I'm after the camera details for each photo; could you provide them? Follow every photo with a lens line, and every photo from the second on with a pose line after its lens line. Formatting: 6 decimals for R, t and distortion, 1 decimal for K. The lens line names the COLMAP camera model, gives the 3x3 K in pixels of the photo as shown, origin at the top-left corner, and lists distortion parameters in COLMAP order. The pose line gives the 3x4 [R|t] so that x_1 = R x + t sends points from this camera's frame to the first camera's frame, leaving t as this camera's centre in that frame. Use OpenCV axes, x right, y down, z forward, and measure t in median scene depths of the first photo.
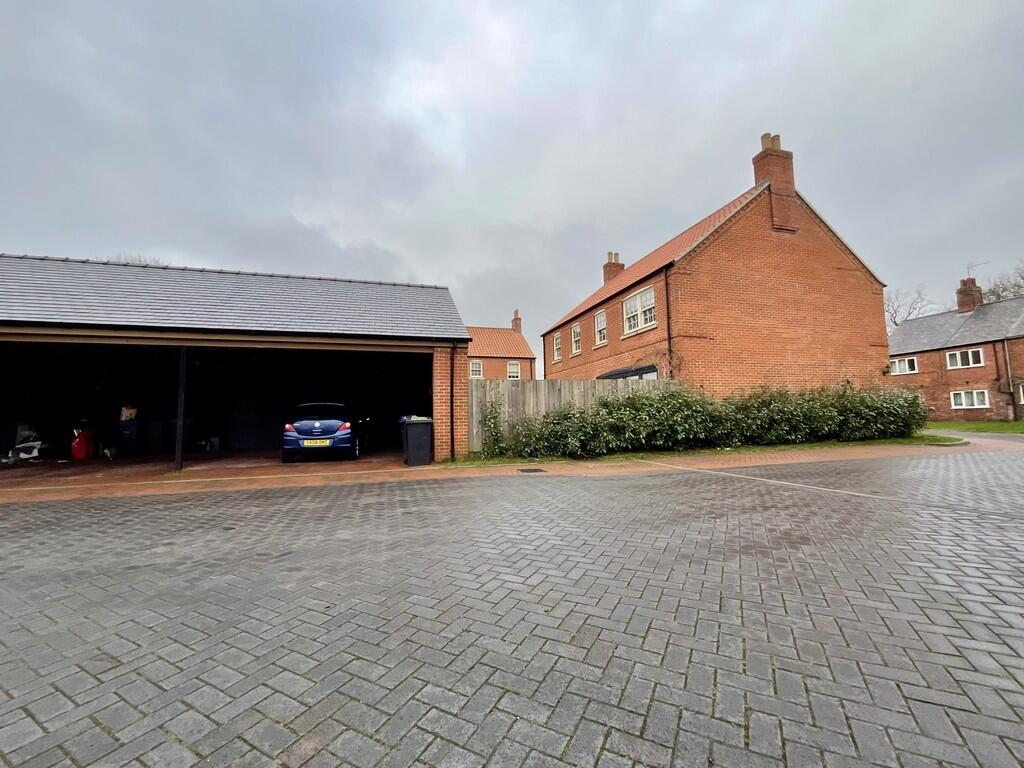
lens RADIAL K [[413.6, 0, 512.2], [0, 413.6, 383.1], [0, 0, 1]] dist [0.000604, 0.000072]
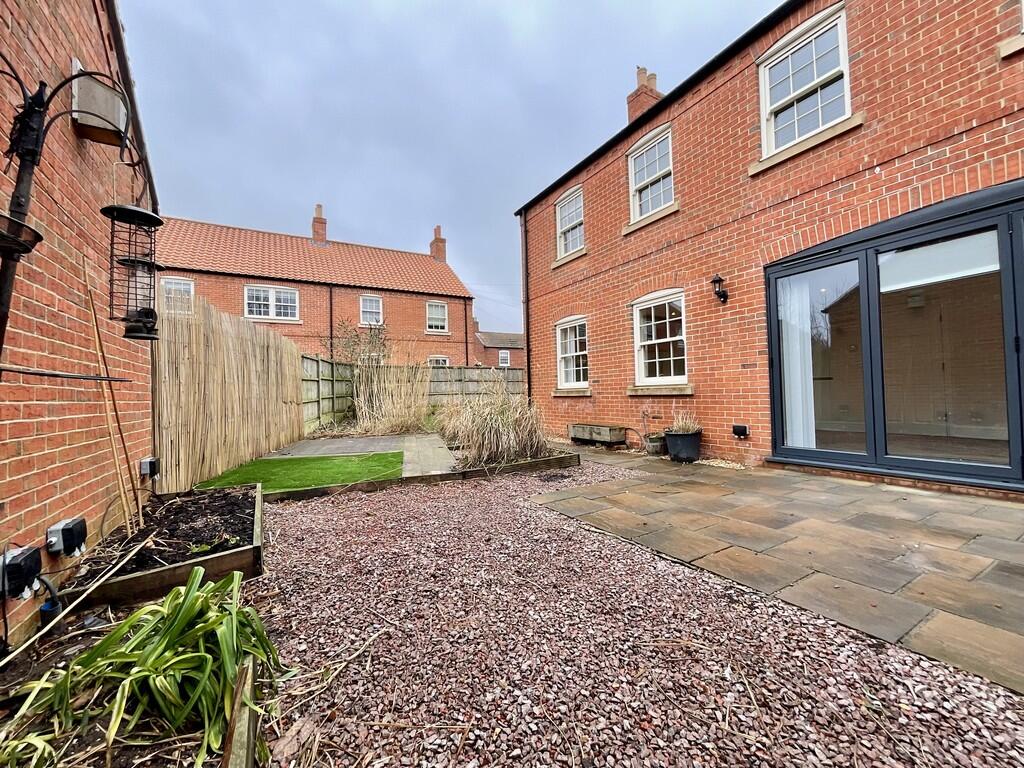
lens RADIAL K [[413.6, 0, 509.3], [0, 413.6, 384.4], [0, 0, 1]] dist [0.000604, 0.000072]
pose [[0.975647, -0.000619, 0.219347, -0.025009], [-0.011968, 0.998356, 0.056047, 0.032090], [-0.219021, -0.057307, 0.974036, 0.396287]]
